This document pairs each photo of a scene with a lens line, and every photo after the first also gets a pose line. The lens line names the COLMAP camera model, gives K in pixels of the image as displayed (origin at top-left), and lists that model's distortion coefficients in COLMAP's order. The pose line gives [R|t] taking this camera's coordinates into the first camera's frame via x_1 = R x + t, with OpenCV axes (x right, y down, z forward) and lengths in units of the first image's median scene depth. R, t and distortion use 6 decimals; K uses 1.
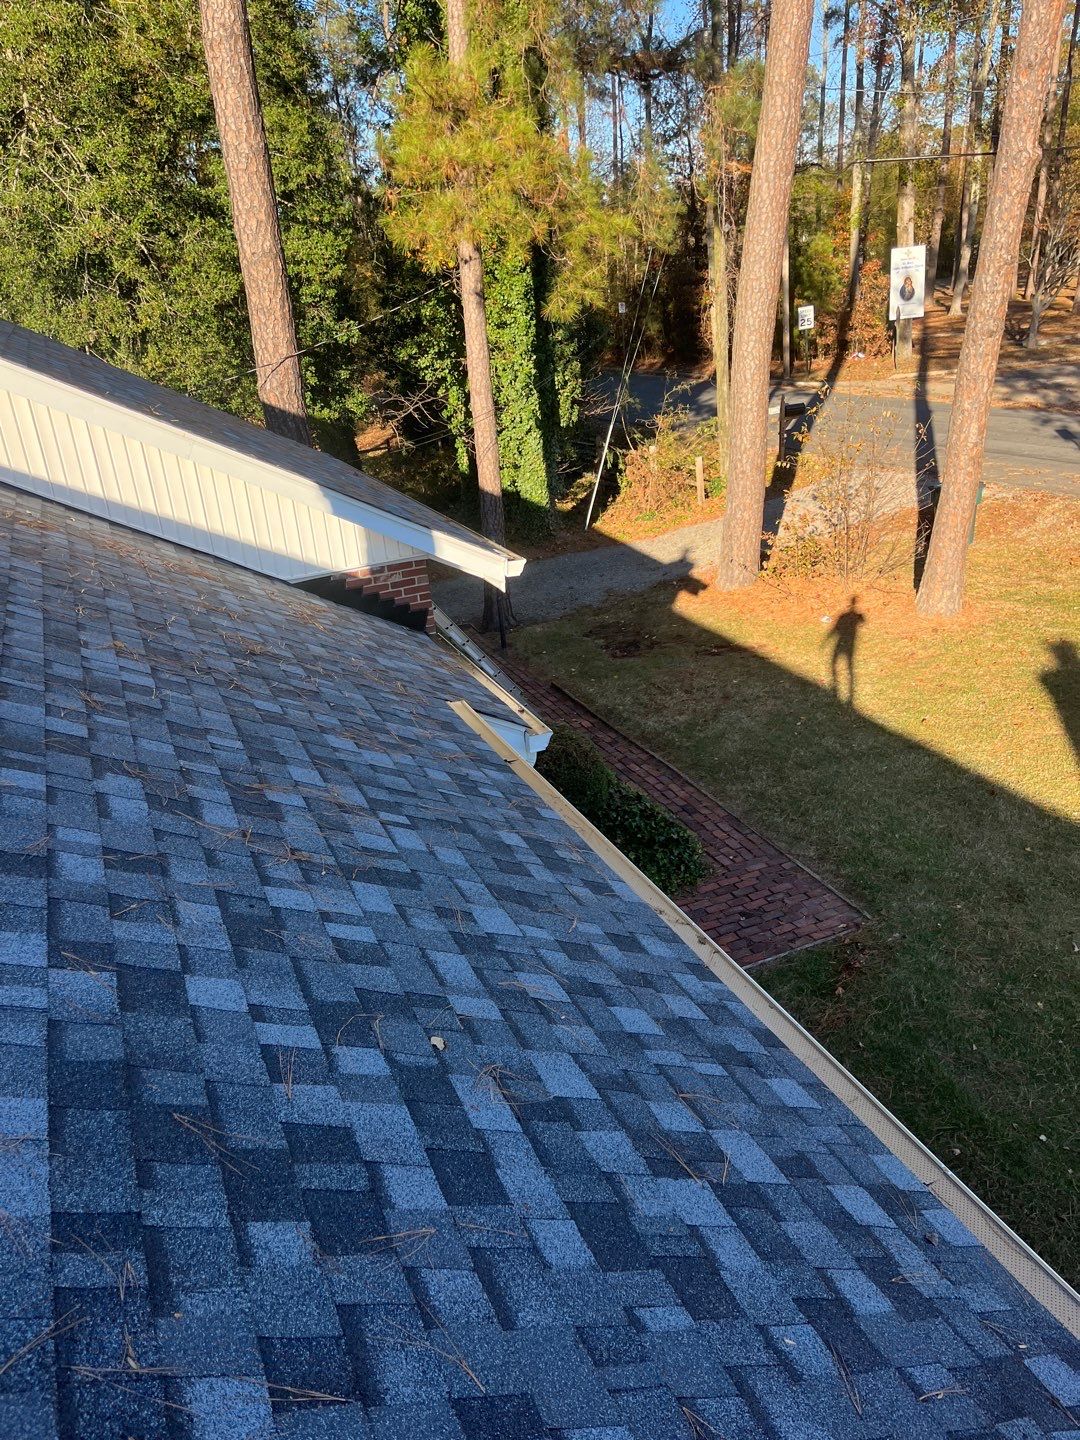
lens RADIAL K [[1018.2, 0, 540.0], [0, 1018.2, 720.0], [0, 0, 1]] dist [0.073091, -0.106094]
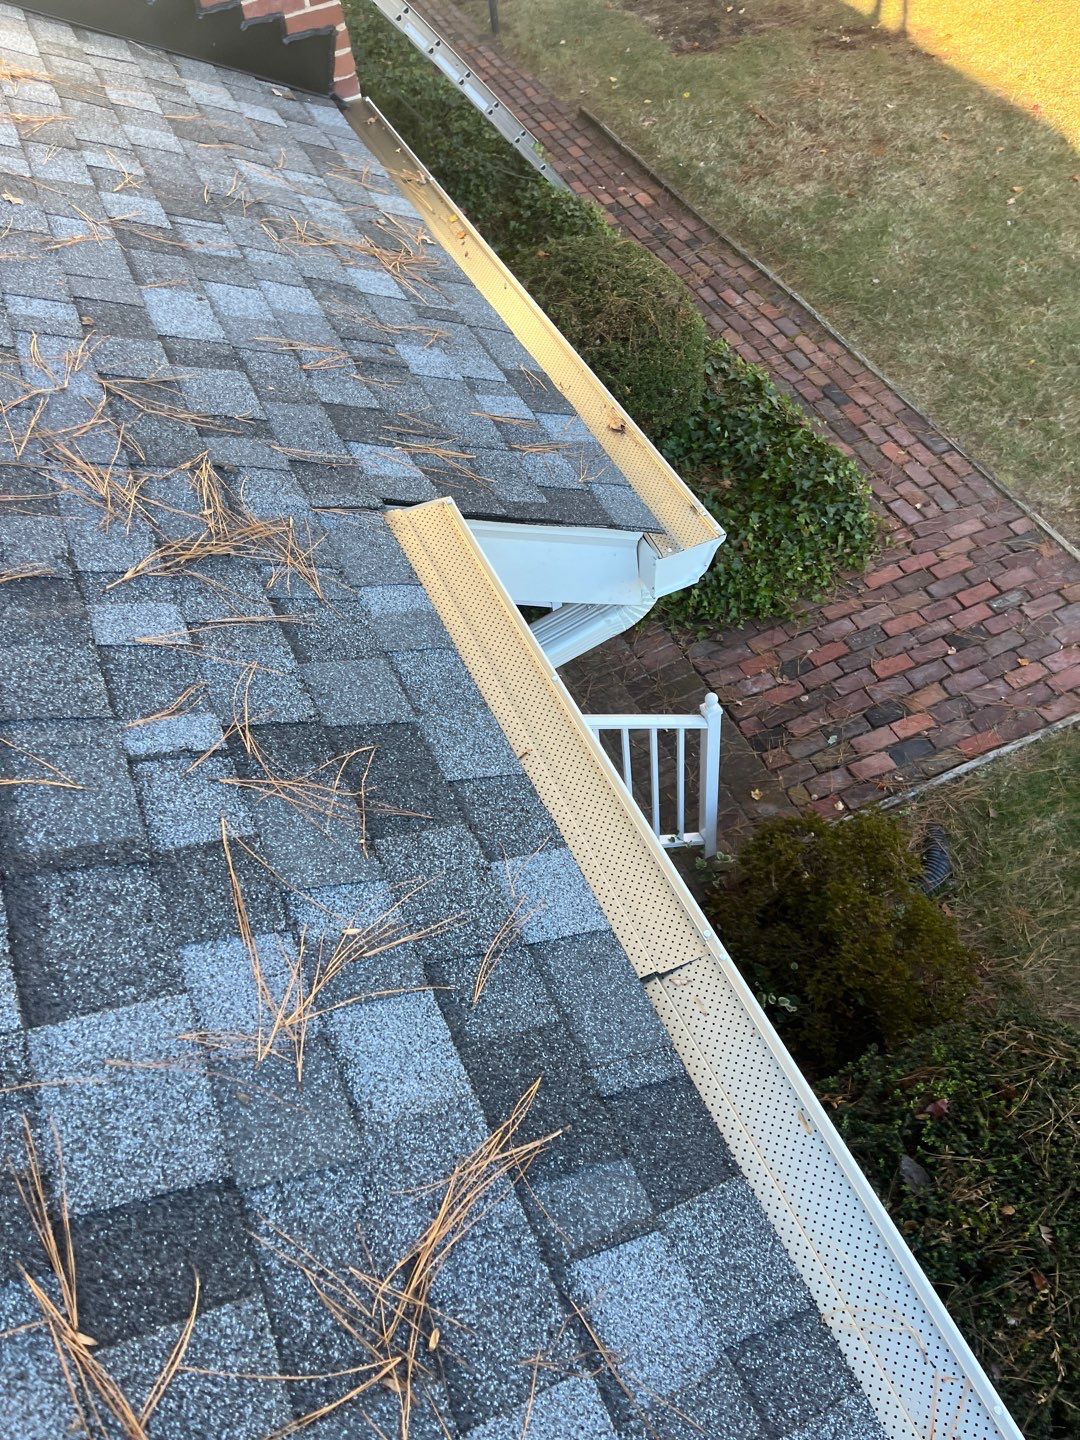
lens RADIAL K [[1018.2, 0, 540.0], [0, 1018.2, 720.0], [0, 0, 1]] dist [0.073091, -0.106094]
pose [[0.999741, -0.022723, -0.000969, -0.026720], [0.019902, 0.853394, 0.520887, -0.061312], [-0.011010, -0.520772, 0.853625, 0.376855]]
